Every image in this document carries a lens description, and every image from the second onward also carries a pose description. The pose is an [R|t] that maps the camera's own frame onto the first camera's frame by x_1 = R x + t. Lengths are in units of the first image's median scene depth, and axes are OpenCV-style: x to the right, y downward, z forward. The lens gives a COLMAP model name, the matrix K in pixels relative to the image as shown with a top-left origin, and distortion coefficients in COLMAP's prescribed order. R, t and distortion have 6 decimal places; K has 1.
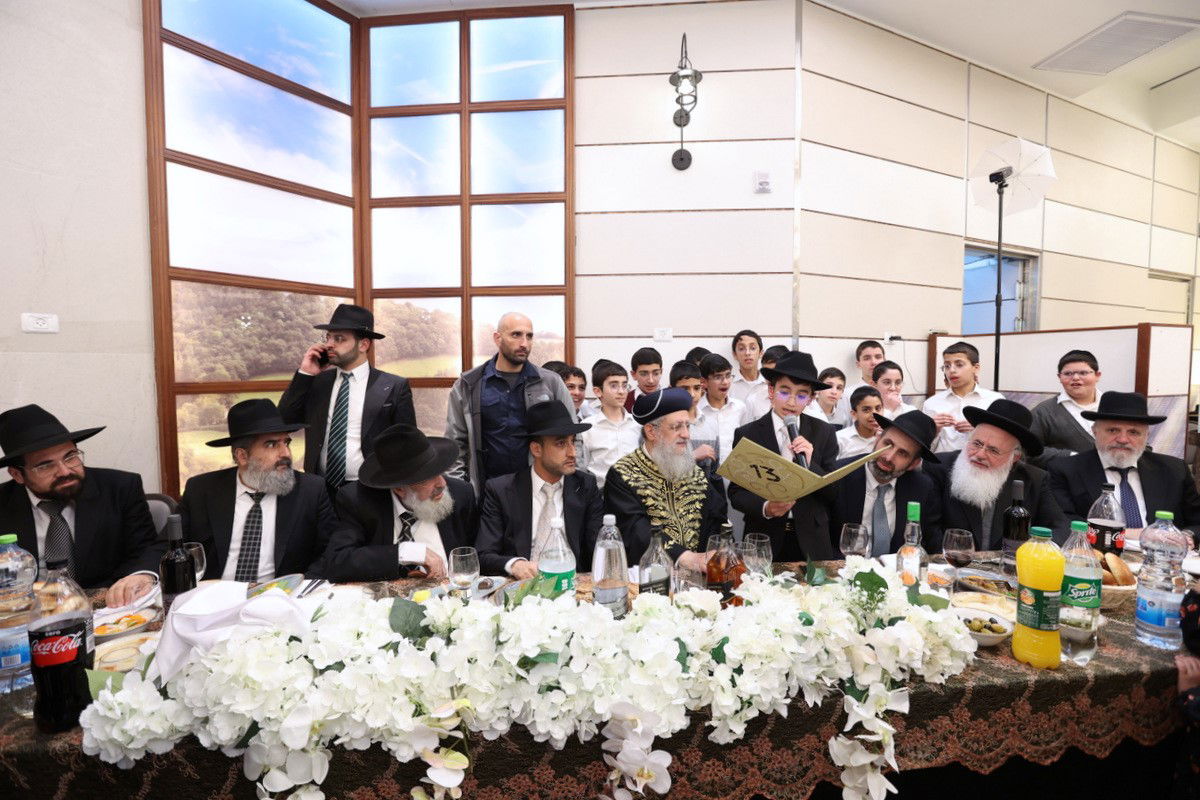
lens RADIAL K [[572.4, 0, 586.5], [0, 572.4, 390.0], [0, 0, 1]] dist [-0.007316, 0.006831]
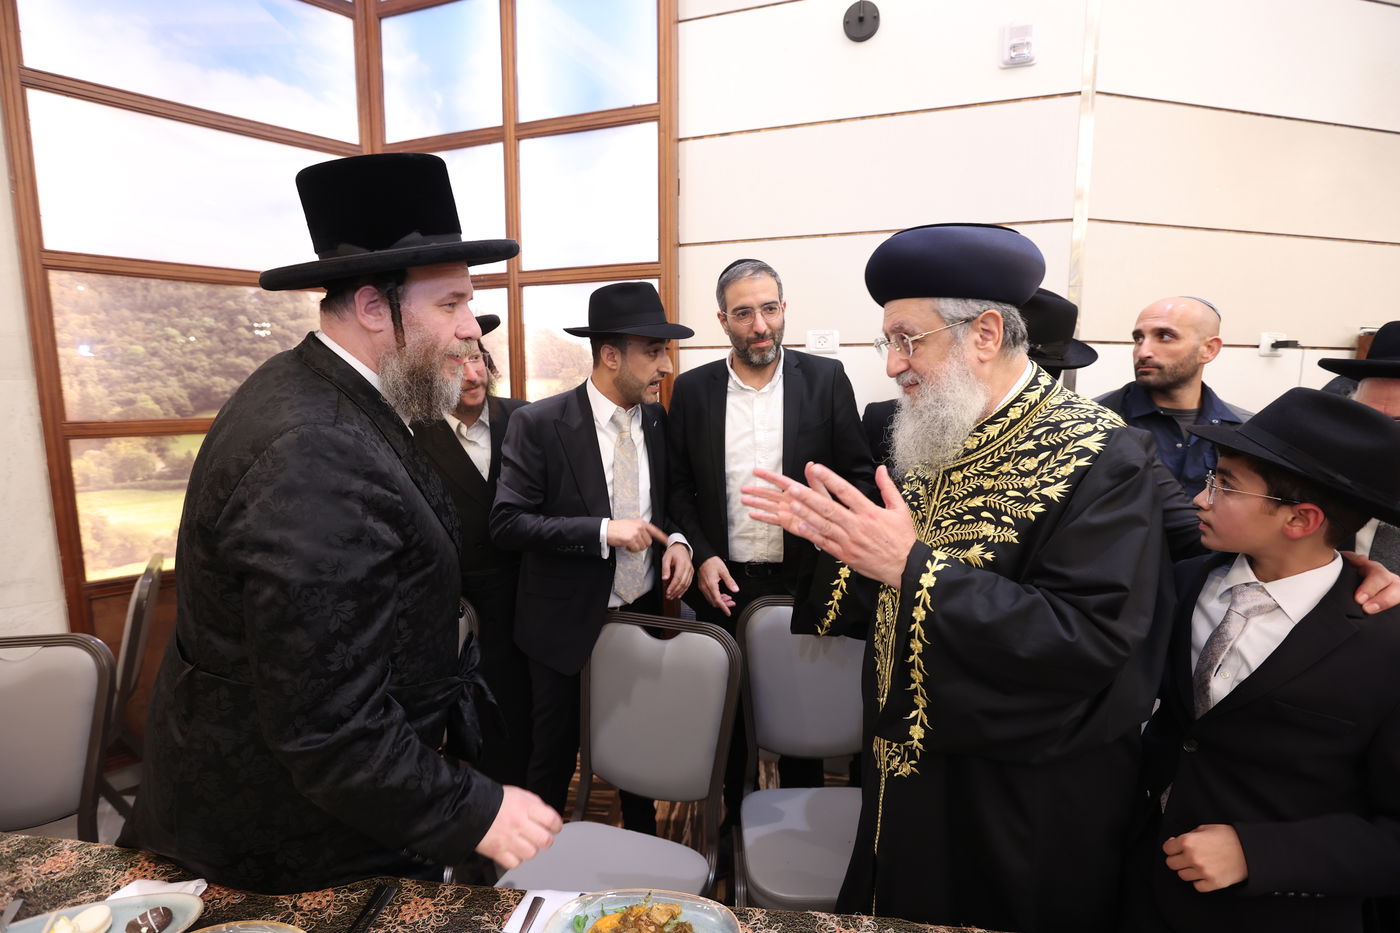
lens RADIAL K [[667.8, 0, 696.1], [0, 667.8, 459.7], [0, 0, 1]] dist [-0.007316, 0.006831]
pose [[0.973360, 0.023896, -0.228032, 0.174233], [-0.008434, 0.997613, 0.068541, -0.023626], [0.229125, -0.064792, 0.971238, 0.320920]]
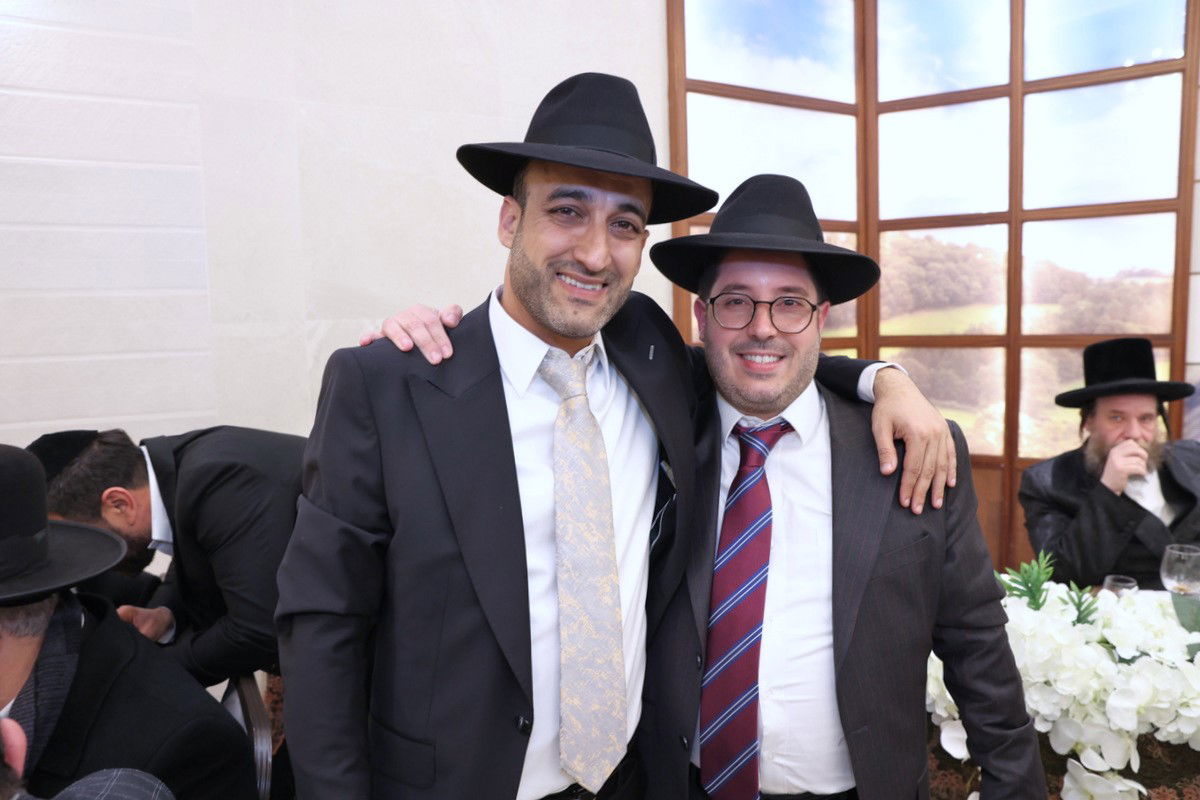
lens RADIAL K [[837.4, 0, 611.4], [0, 837.4, 395.7], [0, 0, 1]] dist [-0.053827, 0.024990]
pose [[0.894410, 0.025368, -0.446528, -0.204829], [0.002925, 0.998037, 0.062561, -0.012019], [0.447238, -0.057261, 0.892580, -0.189140]]
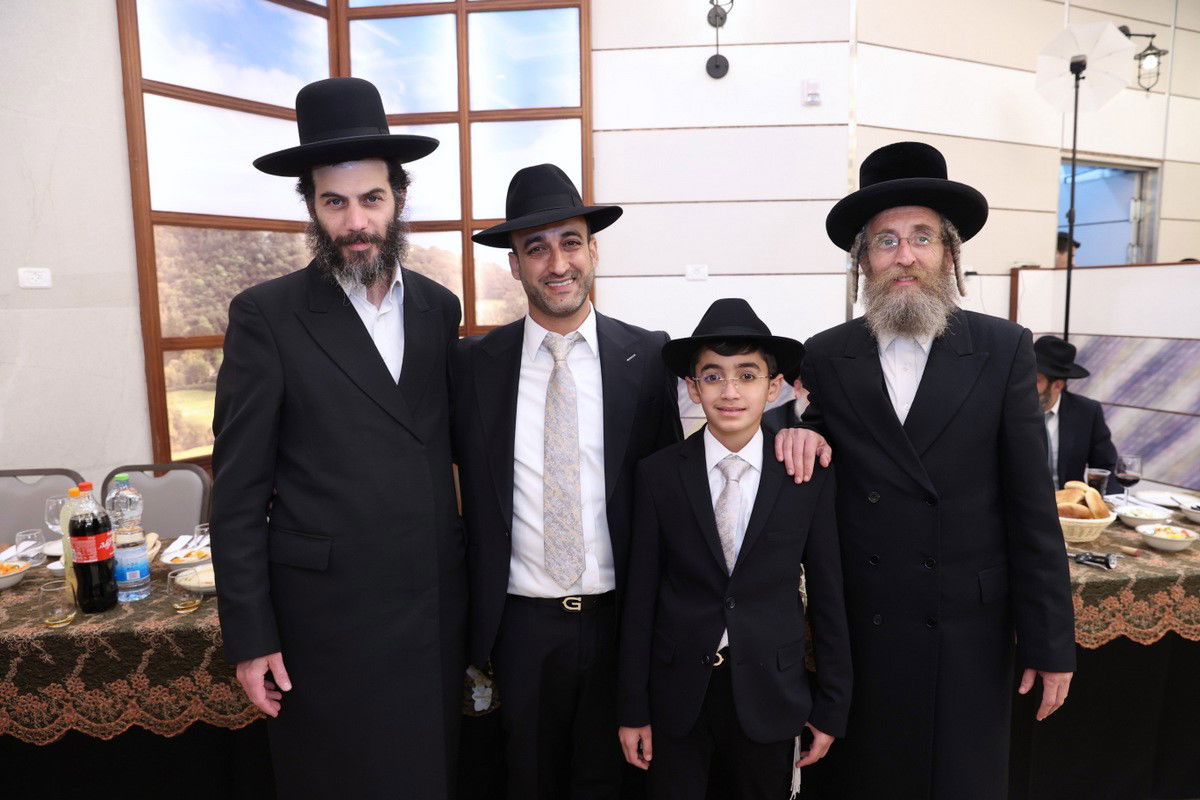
lens RADIAL K [[837.4, 0, 605.6], [0, 837.4, 391.7], [0, 0, 1]] dist [-0.053827, 0.024990]
pose [[0.999930, -0.011414, 0.003151, -0.009896], [0.011152, 0.997234, 0.073482, -0.013410], [-0.003981, -0.073442, 0.997292, -0.278046]]
